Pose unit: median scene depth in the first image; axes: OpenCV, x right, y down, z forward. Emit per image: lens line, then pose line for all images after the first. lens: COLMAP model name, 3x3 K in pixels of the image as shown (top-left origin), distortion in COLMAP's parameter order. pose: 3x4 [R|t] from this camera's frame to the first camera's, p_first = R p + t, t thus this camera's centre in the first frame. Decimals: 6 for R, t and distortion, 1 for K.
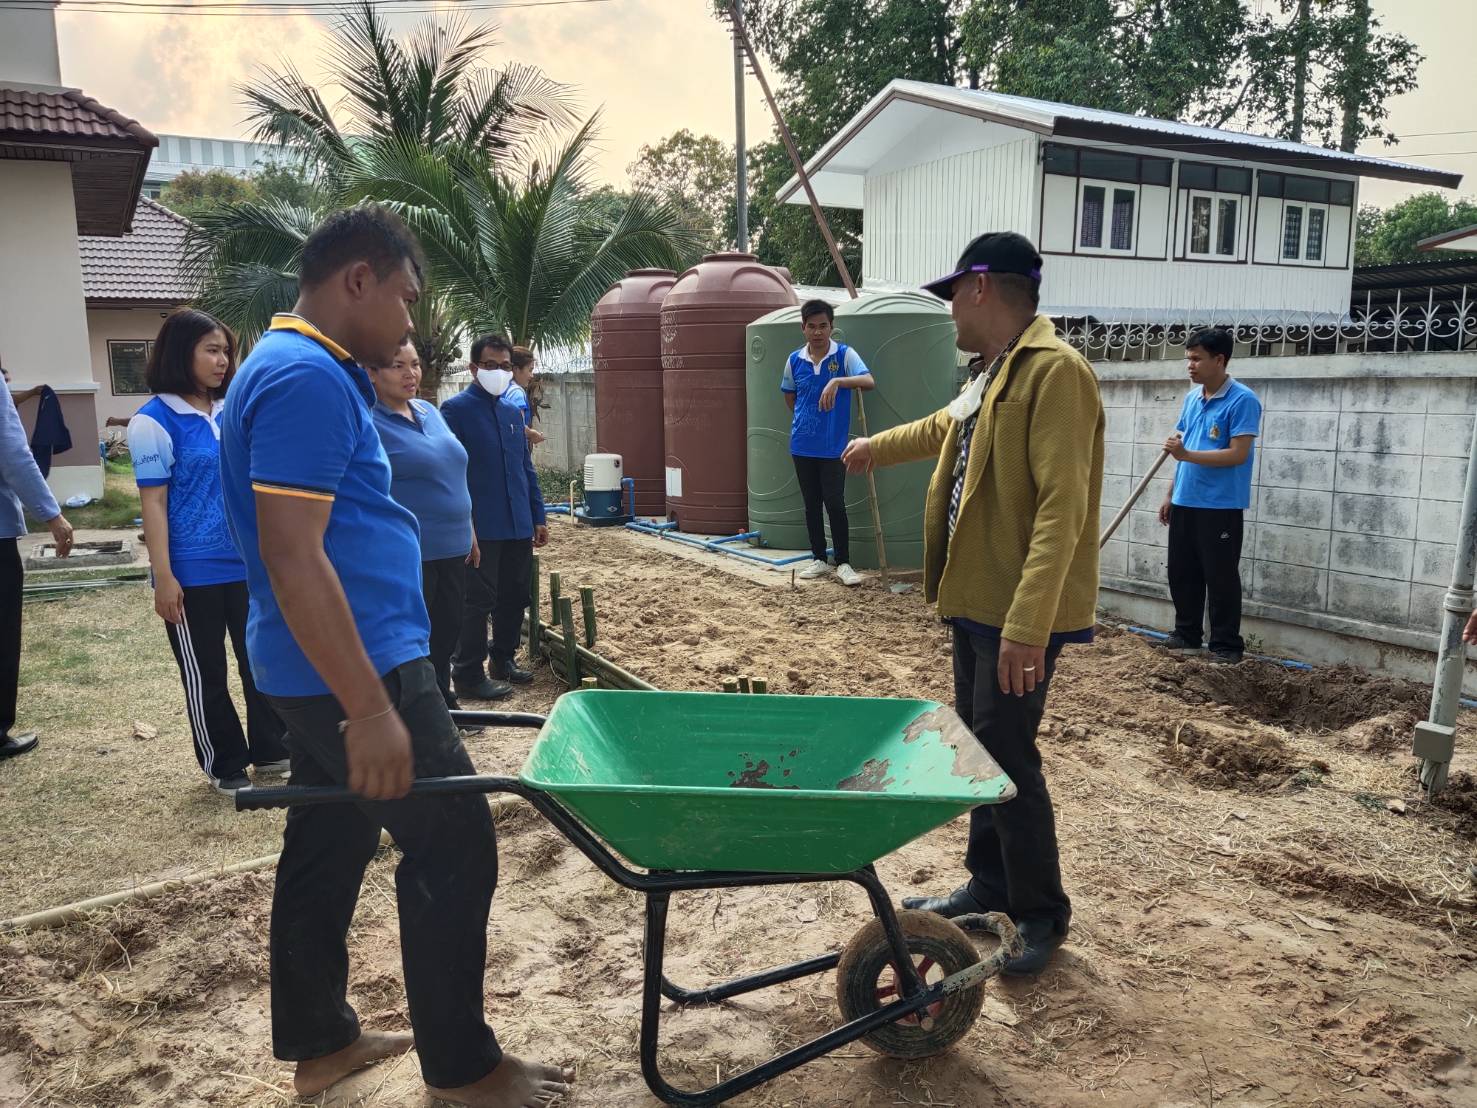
lens RADIAL K [[1091.9, 0, 738.5], [0, 1091.9, 554.0], [0, 0, 1]] dist [0.120223, -0.169080]
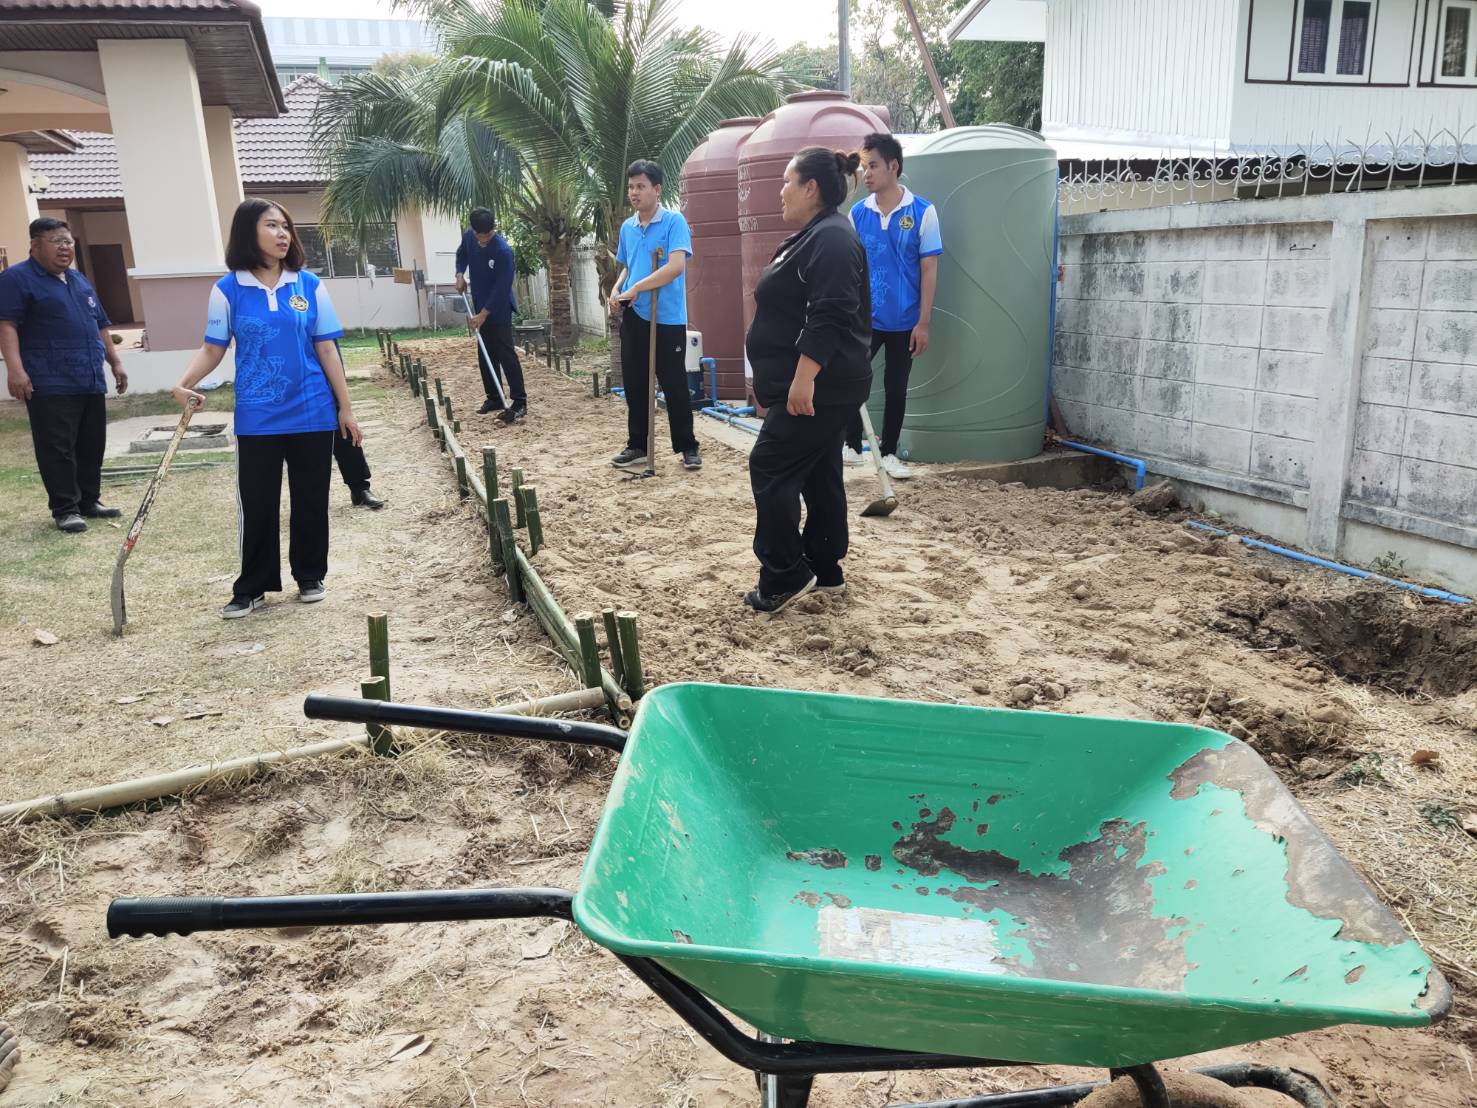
lens RADIAL K [[1091.9, 0, 738.5], [0, 1091.9, 554.0], [0, 0, 1]] dist [0.120223, -0.169080]
pose [[0.982345, 0.023851, -0.185554, 0.128206], [-0.003437, 0.993973, 0.109568, -0.009234], [0.187049, -0.106995, 0.976506, 0.121607]]
